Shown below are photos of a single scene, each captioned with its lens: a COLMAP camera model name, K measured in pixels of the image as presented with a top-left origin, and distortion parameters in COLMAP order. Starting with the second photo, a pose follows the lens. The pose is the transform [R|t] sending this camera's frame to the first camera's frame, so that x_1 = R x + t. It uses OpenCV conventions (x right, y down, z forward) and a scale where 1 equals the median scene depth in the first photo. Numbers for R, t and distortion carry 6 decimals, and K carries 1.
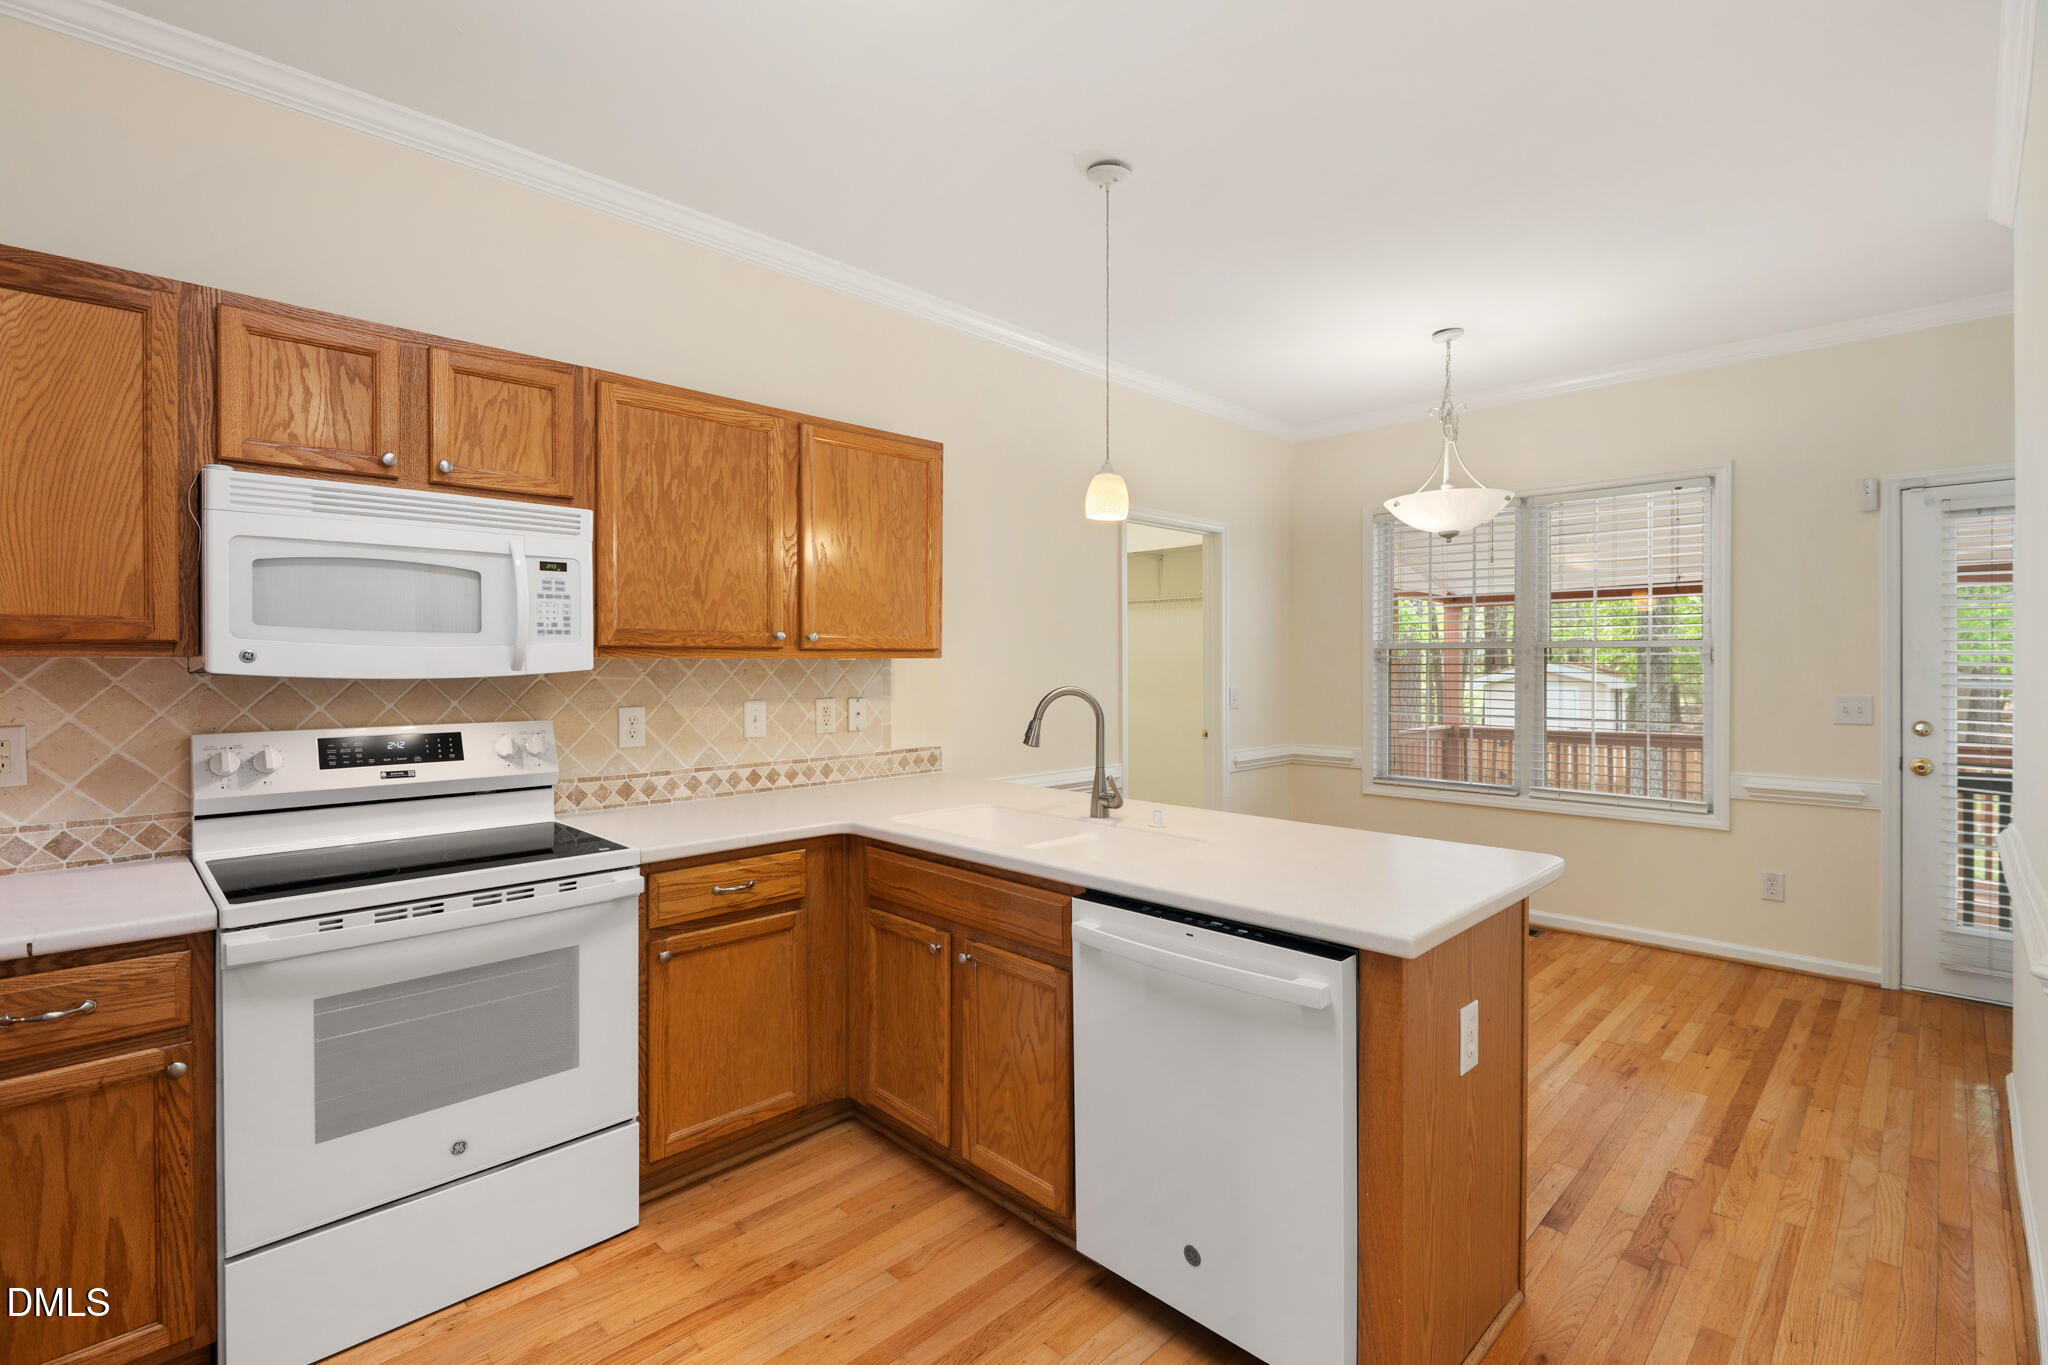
lens RADIAL K [[940.6, 0, 1032.9], [0, 940.6, 664.4], [0, 0, 1]] dist [0.005152, -0.007405]
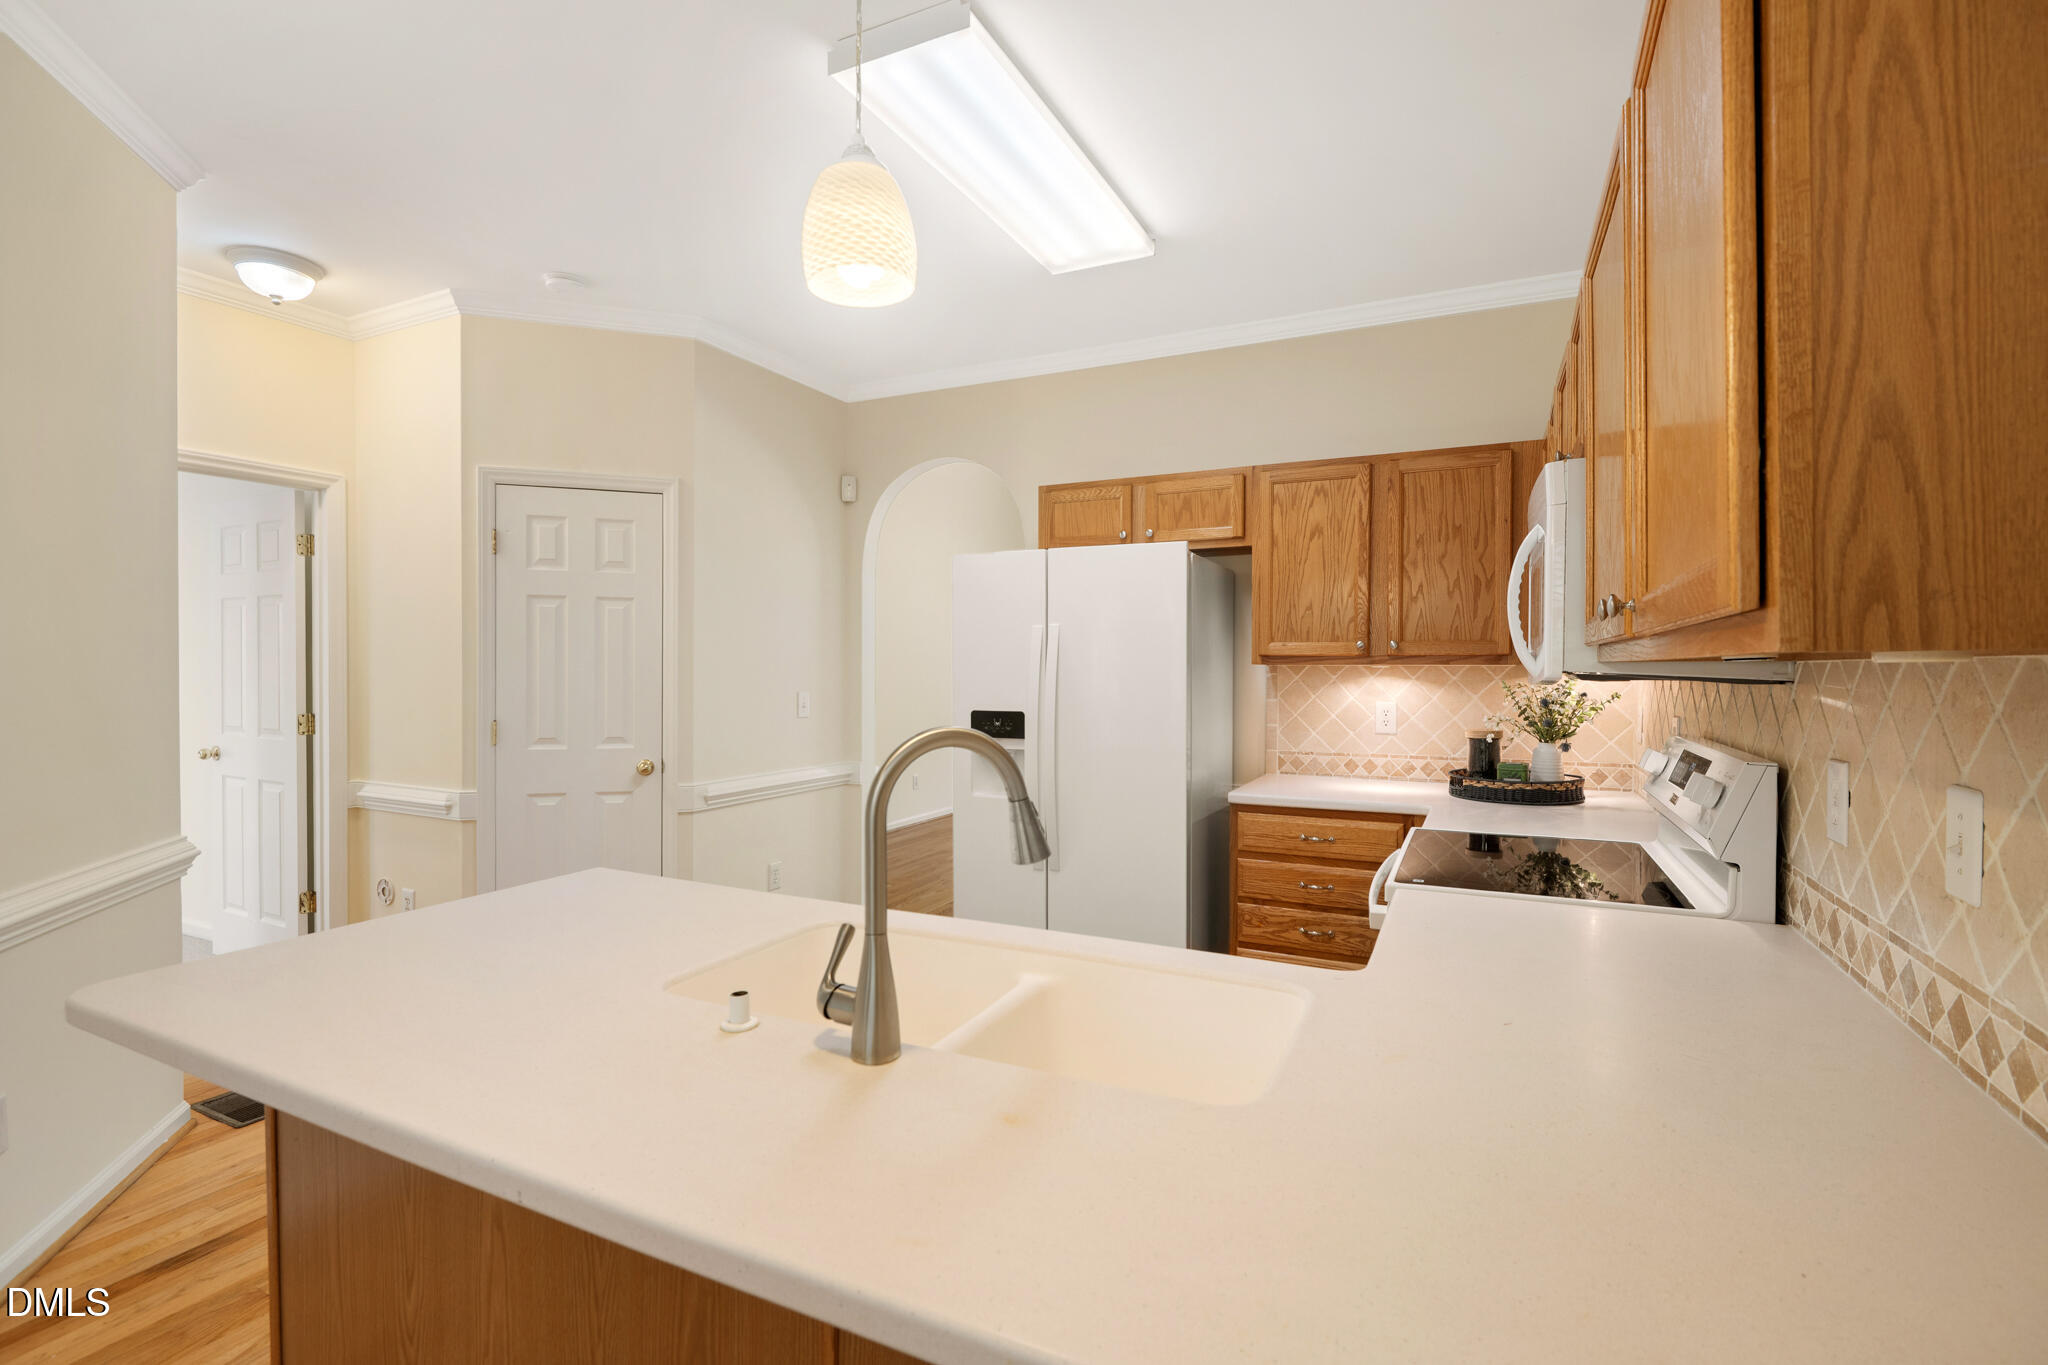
lens RADIAL K [[940.6, 0, 1021.9], [0, 940.6, 684.7], [0, 0, 1]] dist [0.005152, -0.007405]
pose [[-0.951409, 0.004043, -0.307903, 0.132813], [-0.003334, 0.999720, 0.023431, -0.004838], [0.307911, 0.023319, -0.951129, 1.370322]]
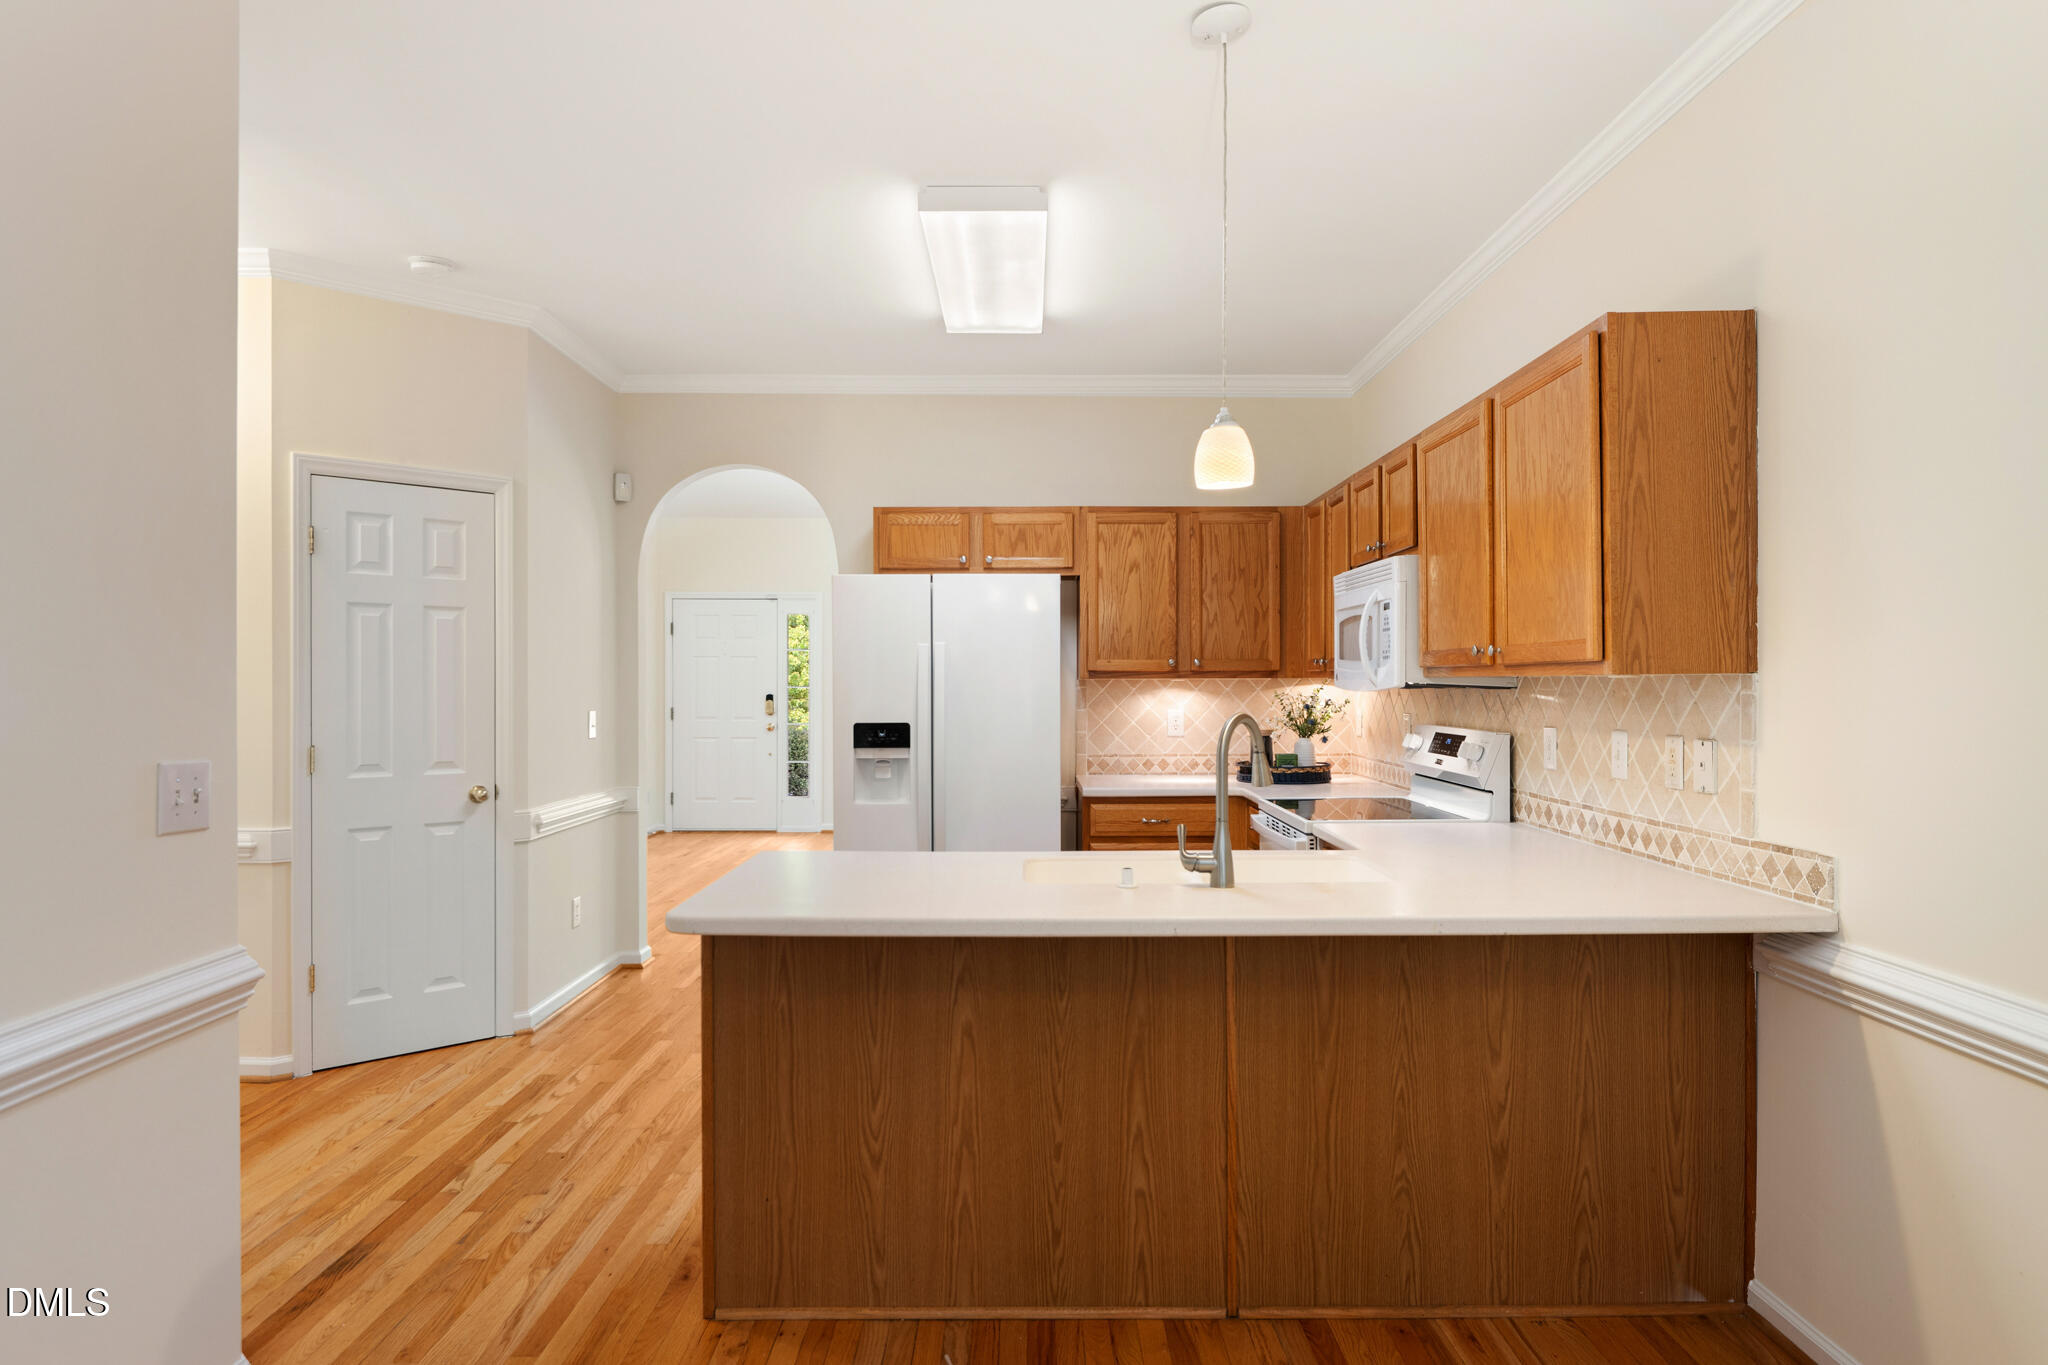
lens RADIAL K [[1222.6, 0, 1019.2], [0, 1222.6, 699.3], [0, 0, 1]] dist [-0.001546, 0.000826]
pose [[-0.719429, 0.011940, -0.694463, 0.851756], [-0.000893, 0.999836, 0.018115, -0.005794], [0.694565, 0.013653, -0.719300, 1.561724]]
